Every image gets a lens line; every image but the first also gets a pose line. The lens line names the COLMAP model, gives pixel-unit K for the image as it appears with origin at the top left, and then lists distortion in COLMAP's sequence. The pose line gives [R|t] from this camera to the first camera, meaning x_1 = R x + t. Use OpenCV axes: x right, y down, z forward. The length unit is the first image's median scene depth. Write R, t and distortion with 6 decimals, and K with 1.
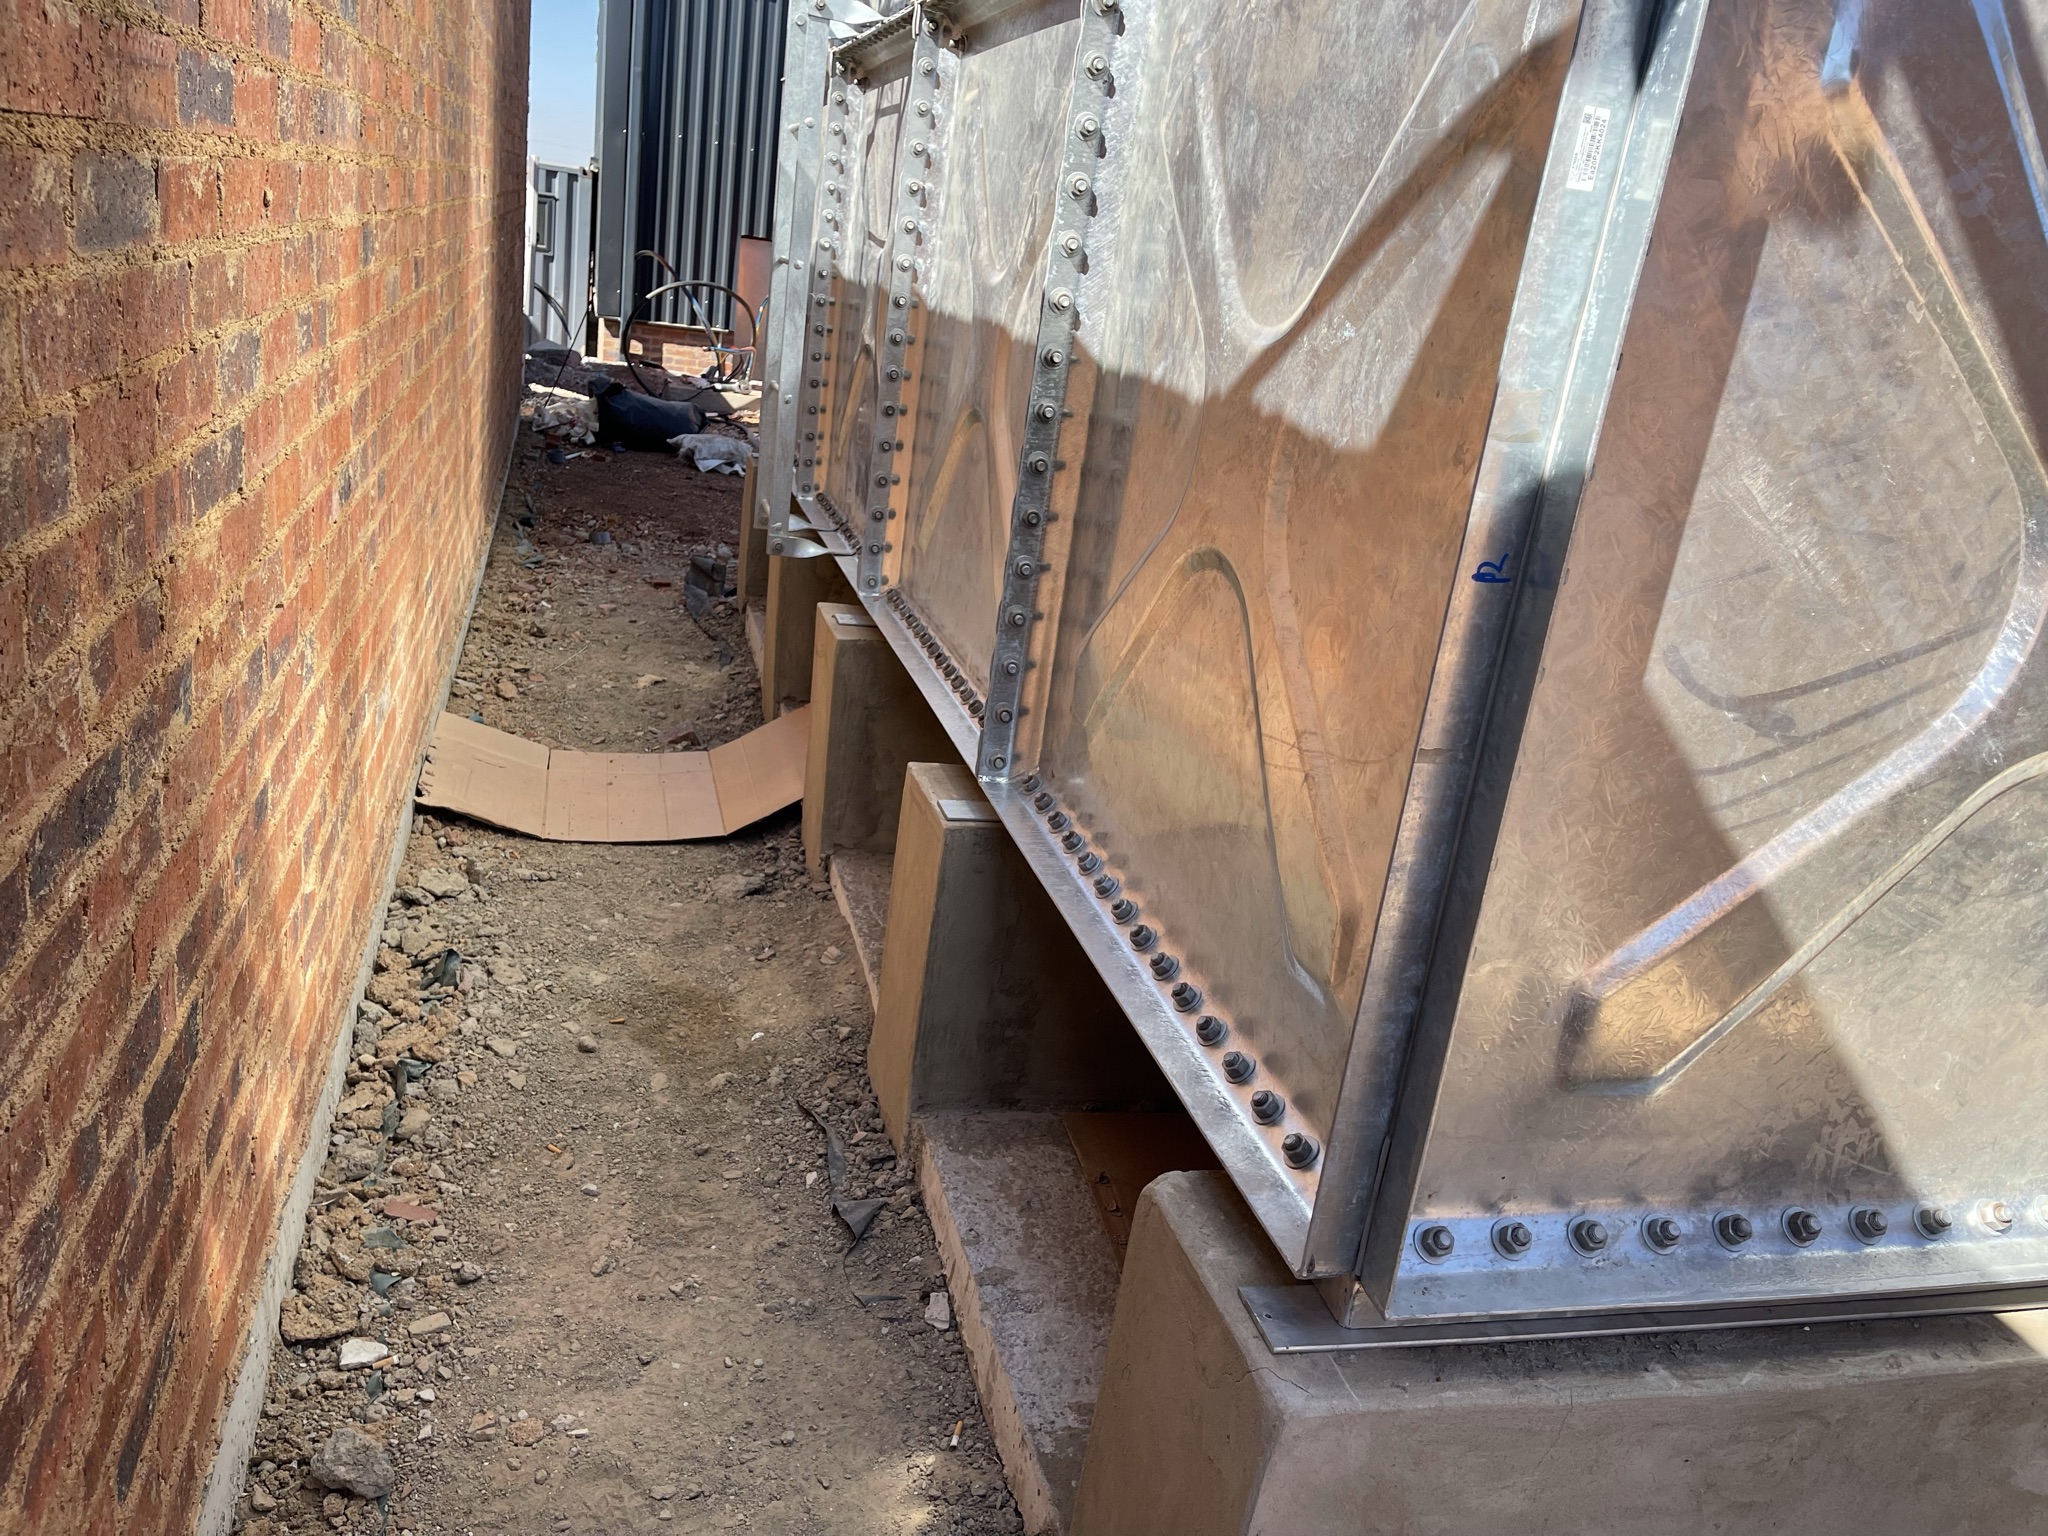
lens RADIAL K [[1534.4, 0, 1018.7], [0, 1534.4, 764.8], [0, 0, 1]] dist [0.075042, -0.096659]
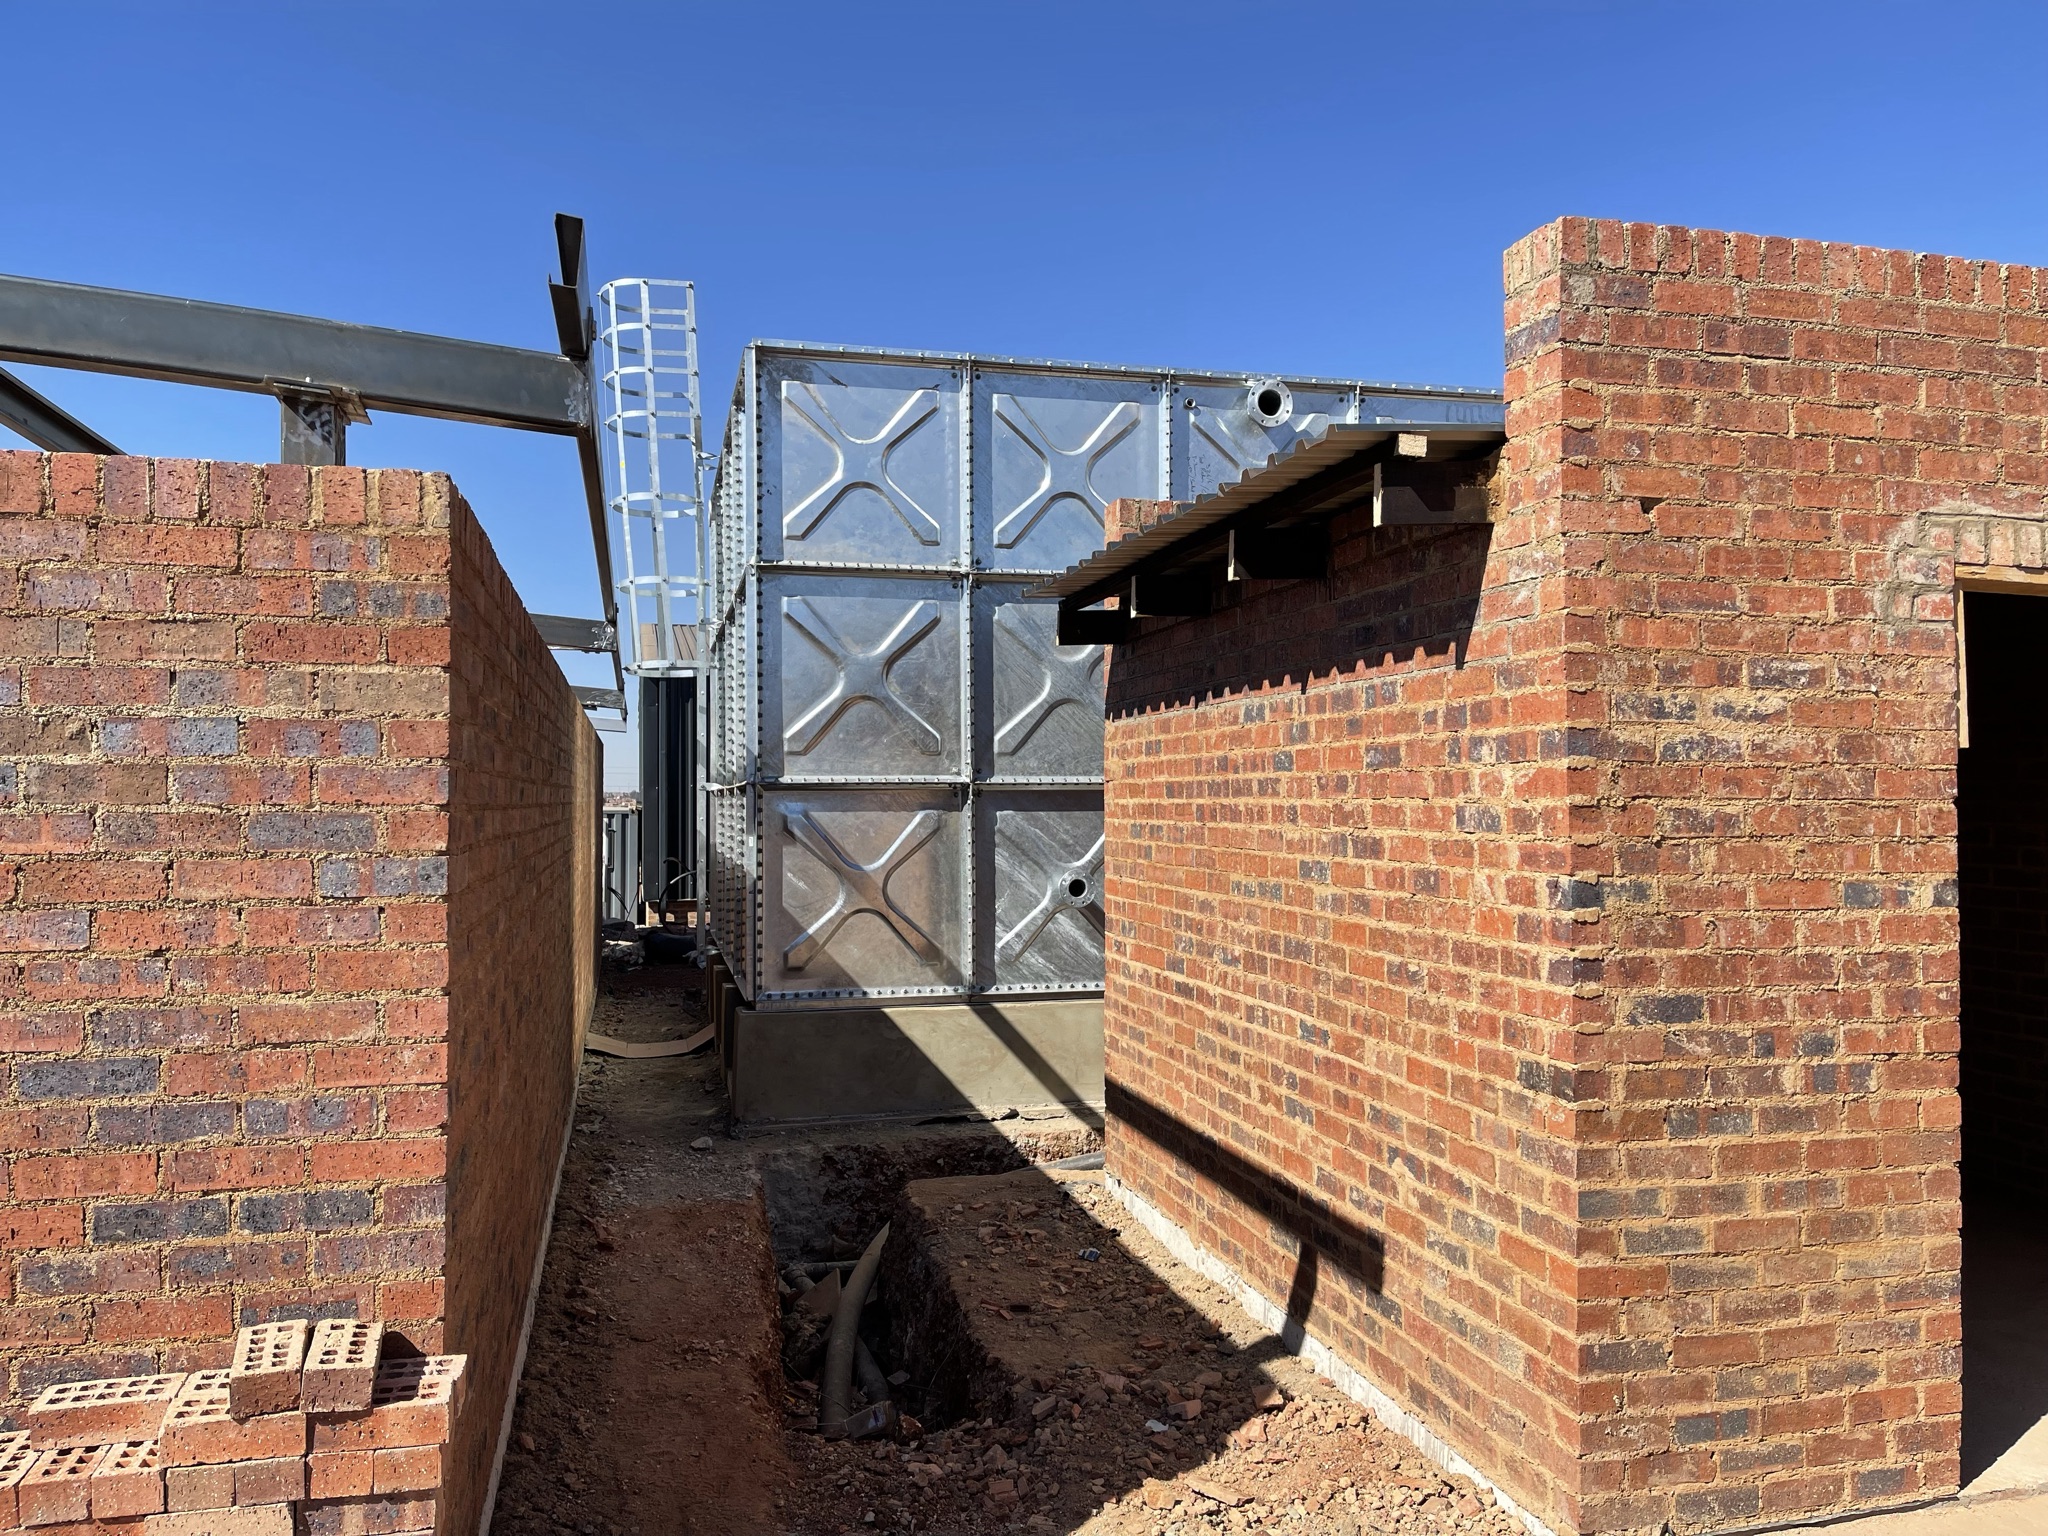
lens RADIAL K [[1534.4, 0, 1007.4], [0, 1534.4, 774.0], [0, 0, 1]] dist [0.075042, -0.096659]
pose [[0.990389, -0.137219, -0.017320, 0.619548], [0.123635, 0.934488, -0.333837, 0.711688], [0.061994, 0.328487, 0.942472, -2.211464]]
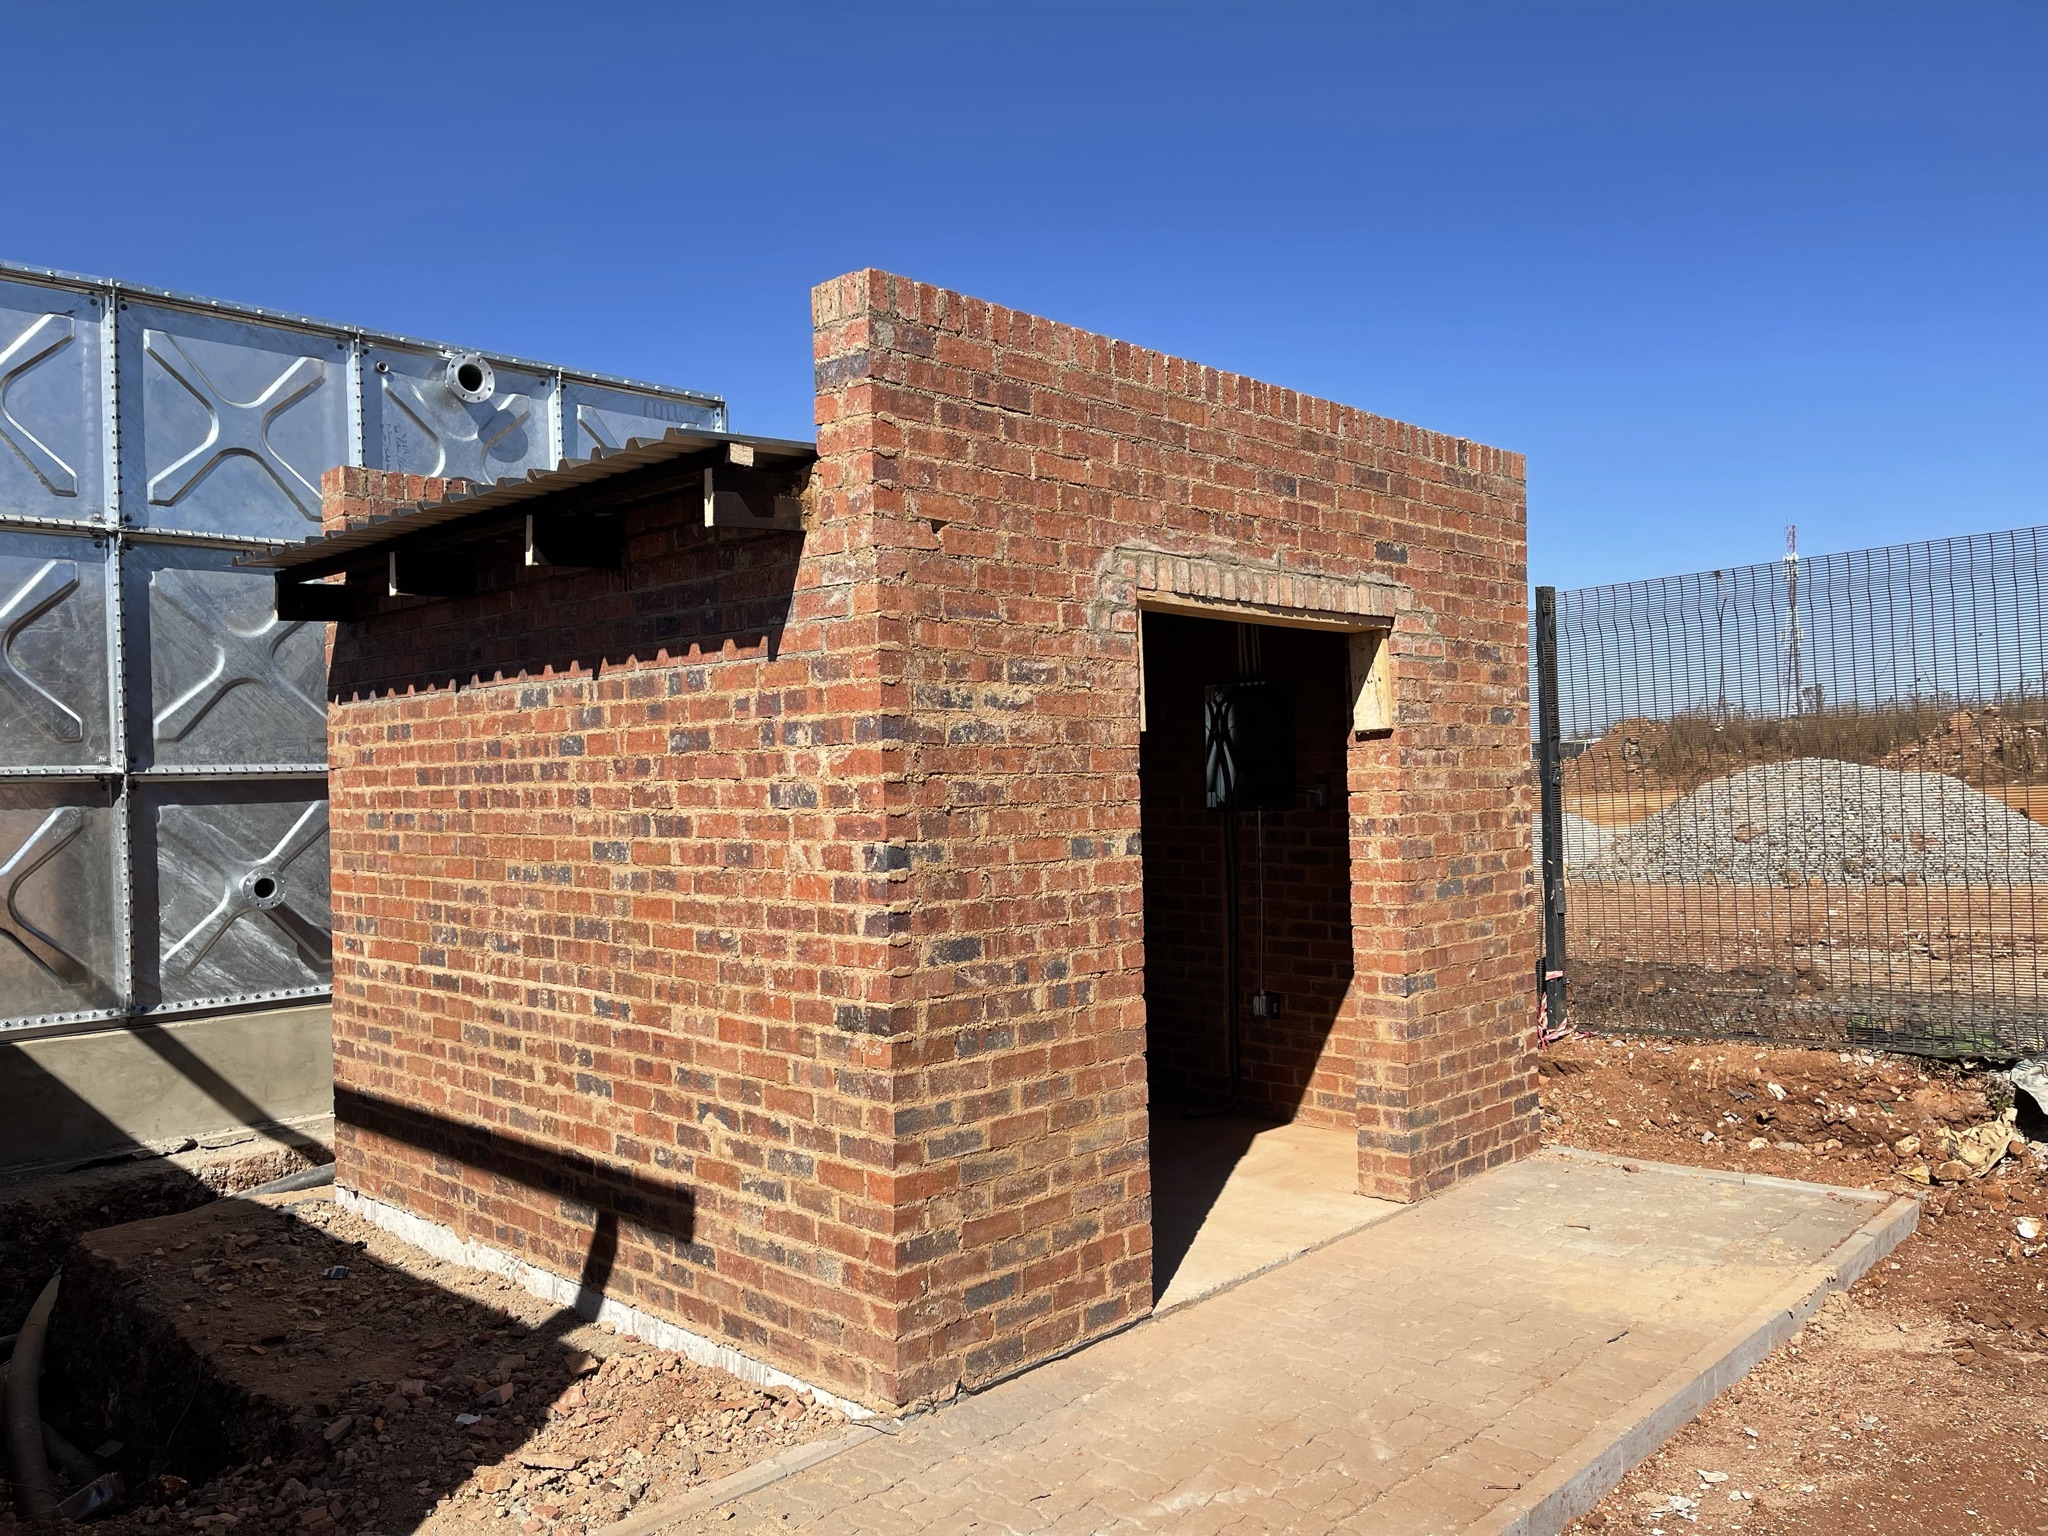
lens RADIAL K [[1534.4, 0, 1003.9], [0, 1534.4, 779.5], [0, 0, 1]] dist [0.075042, -0.096659]
pose [[0.853581, -0.155330, 0.497264, 0.466647], [0.289894, 0.934704, -0.205645, 0.702976], [-0.432852, 0.319688, 0.842875, -2.247901]]
